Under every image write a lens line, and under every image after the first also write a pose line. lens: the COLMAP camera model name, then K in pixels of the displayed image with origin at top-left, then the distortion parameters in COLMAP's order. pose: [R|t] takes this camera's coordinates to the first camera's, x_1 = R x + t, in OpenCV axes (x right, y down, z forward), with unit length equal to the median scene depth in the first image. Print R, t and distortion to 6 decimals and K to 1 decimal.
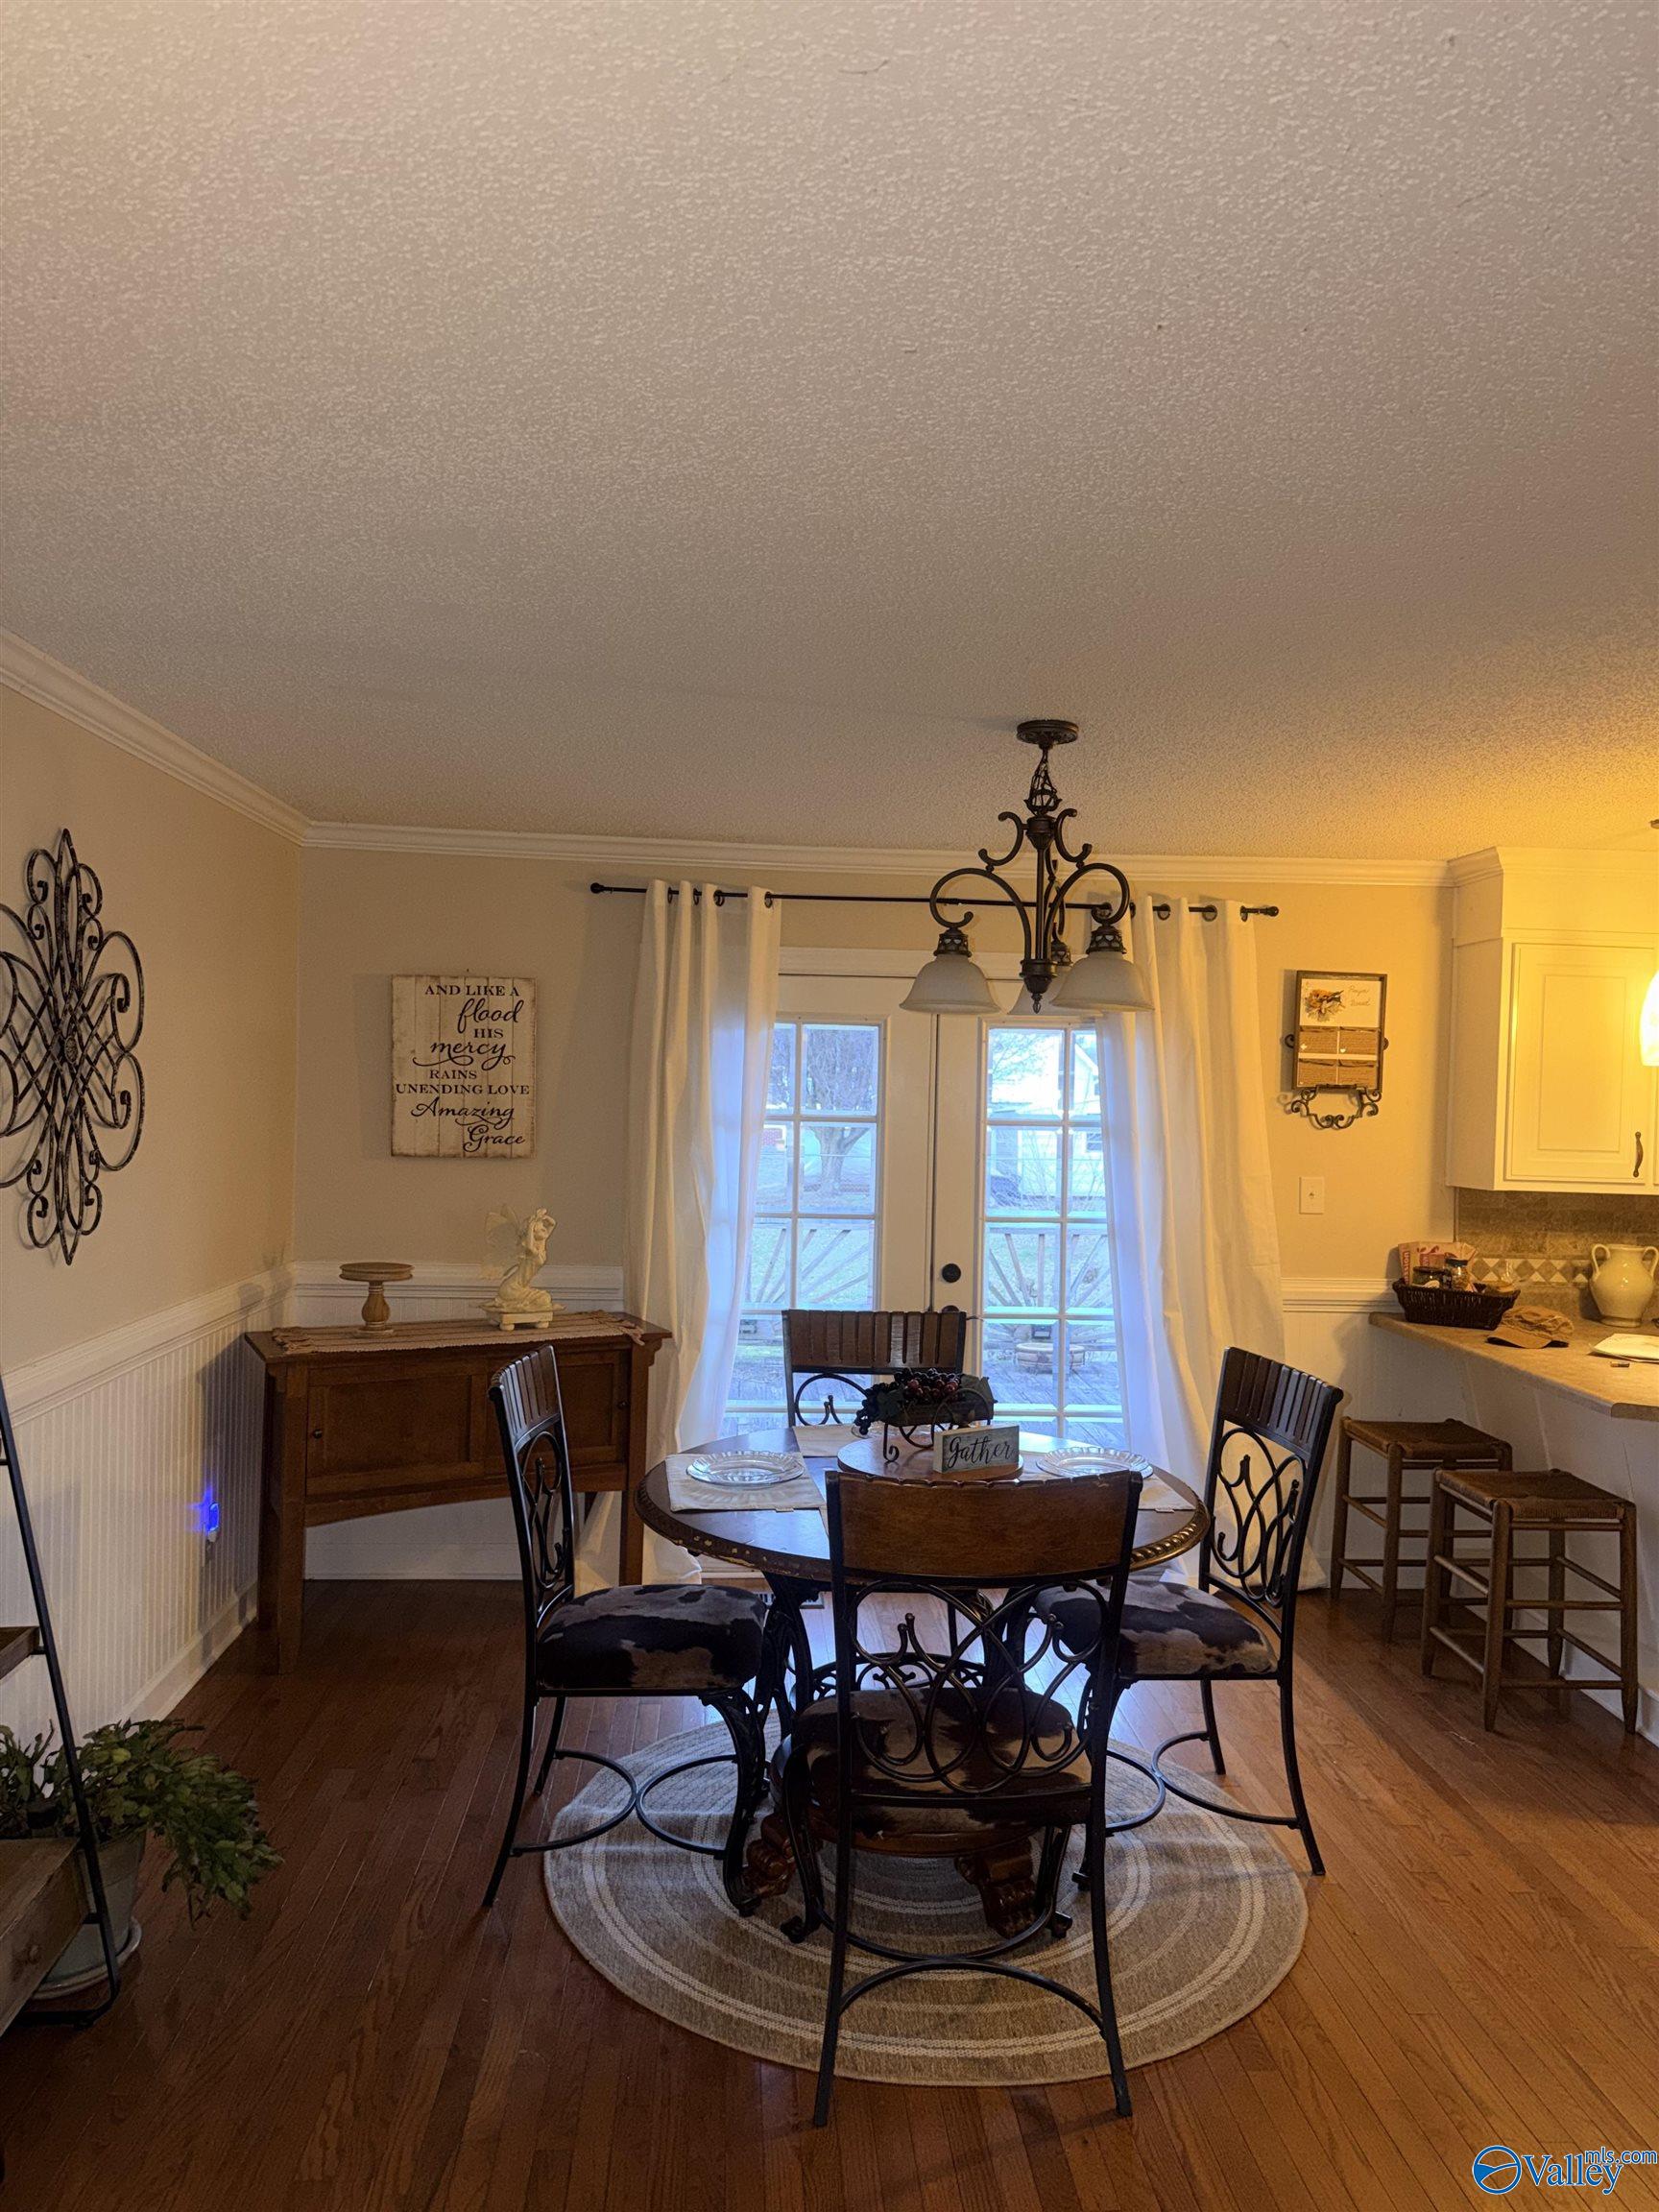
lens RADIAL K [[1537.6, 0, 830.5], [0, 1537.6, 1137.6], [0, 0, 1]] dist [0.143769, -0.307446]
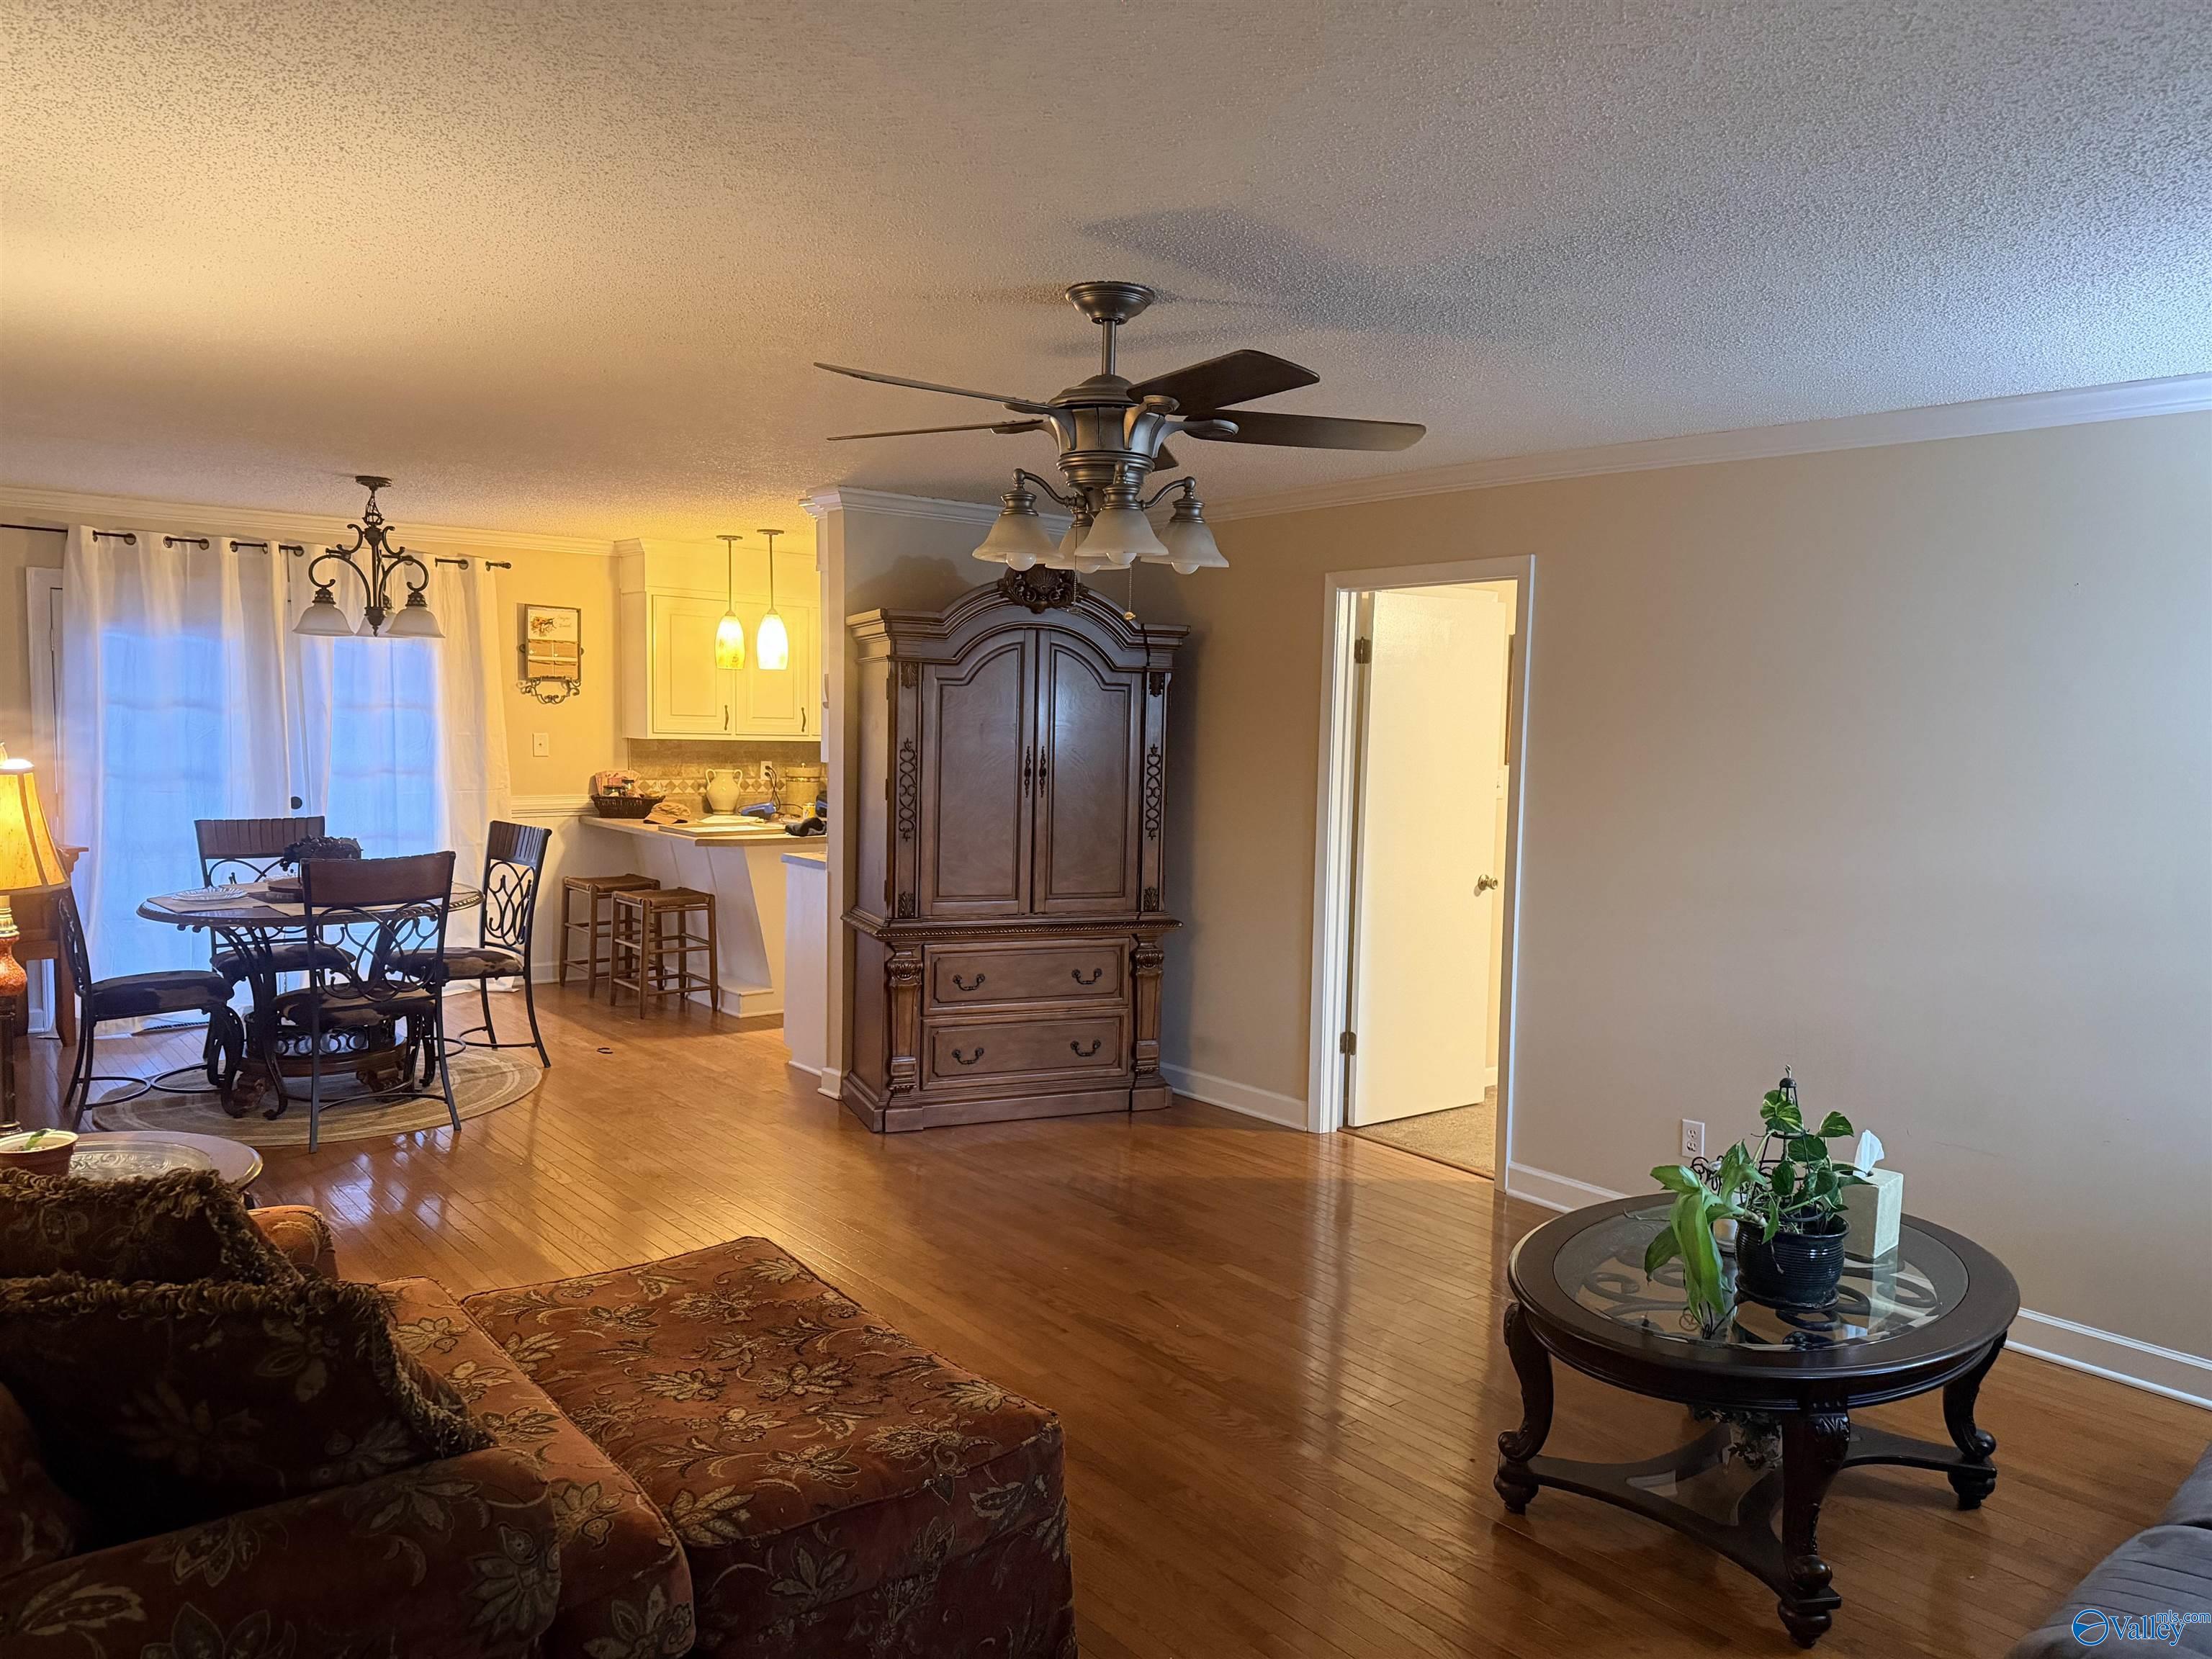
lens RADIAL K [[1537.6, 0, 1106.0], [0, 1537.6, 829.5], [0, 0, 1]] dist [0.143769, -0.307446]
pose [[0.805234, -0.052113, 0.590663, -0.192670], [0.012006, 0.997359, 0.071629, 0.017450], [-0.592836, -0.050586, 0.803733, -0.707228]]
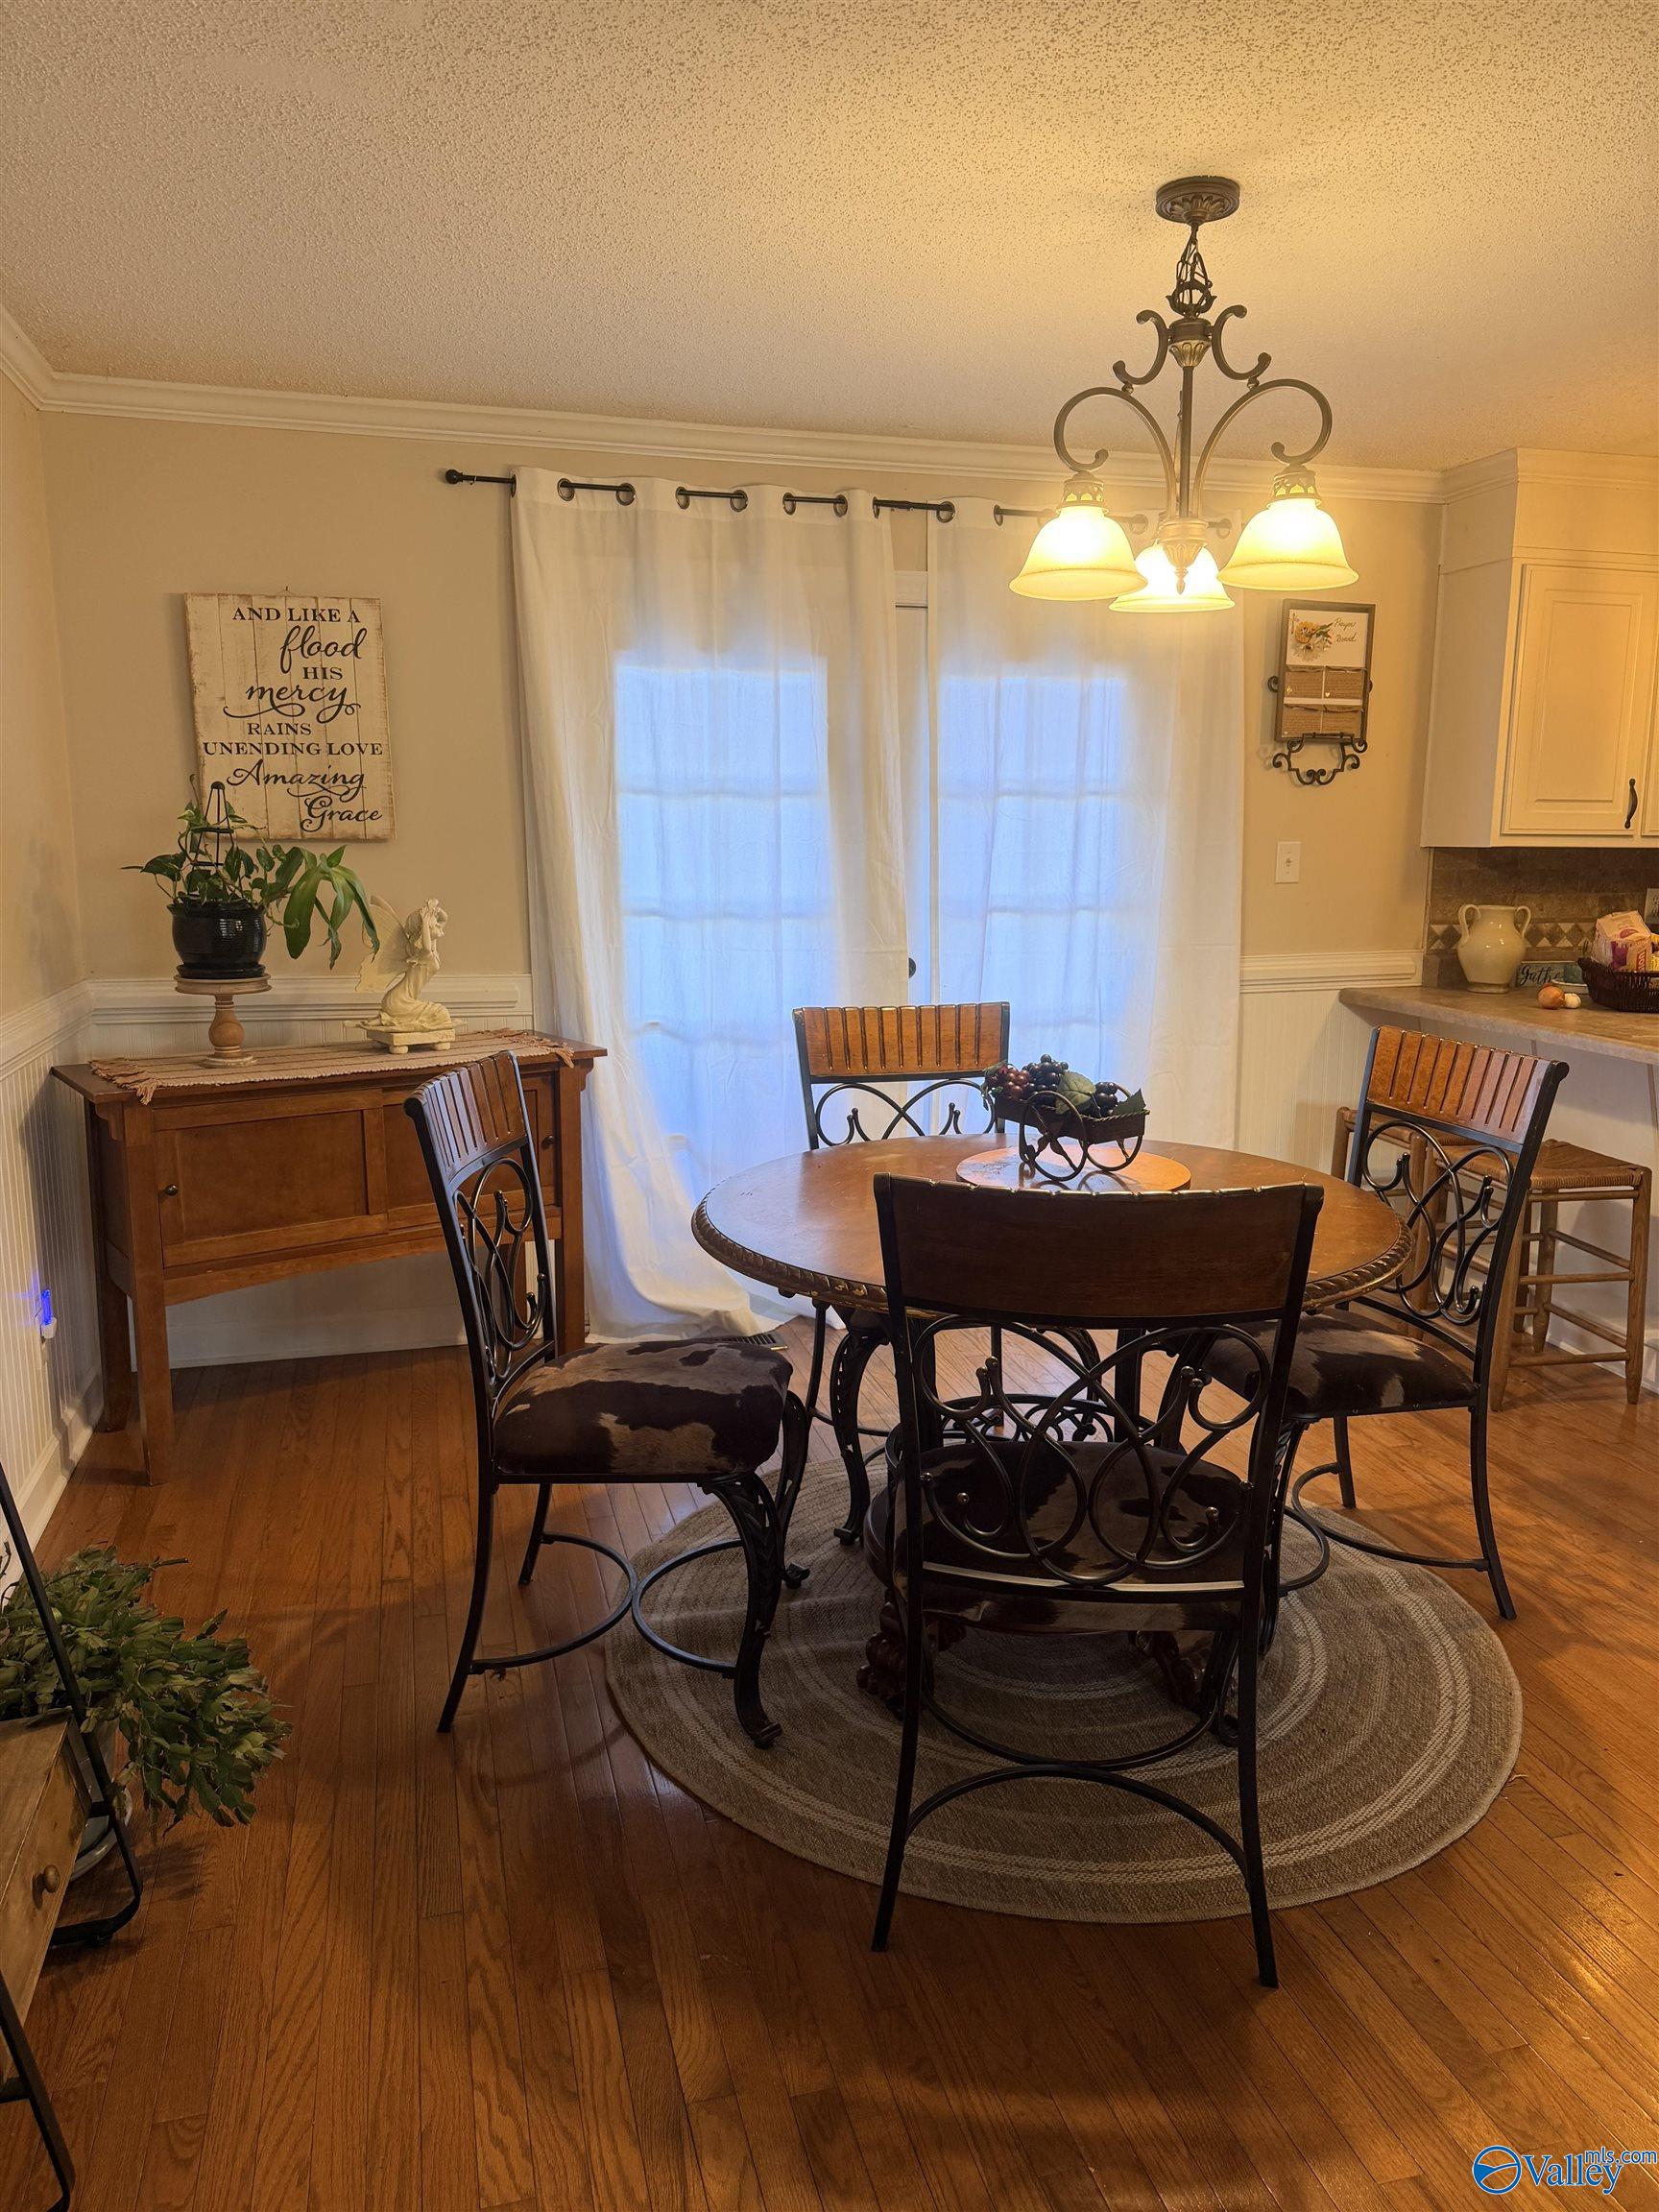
lens RADIAL K [[1555.4, 0, 829.5], [0, 1555.4, 1106.0], [0, 0, 1]] dist [0.057320, -0.132936]
pose [[0.979420, -0.057795, 0.193381, -0.141856], [0.027774, 0.987603, 0.154493, 0.031936], [-0.199913, -0.145942, 0.968884, 0.177301]]
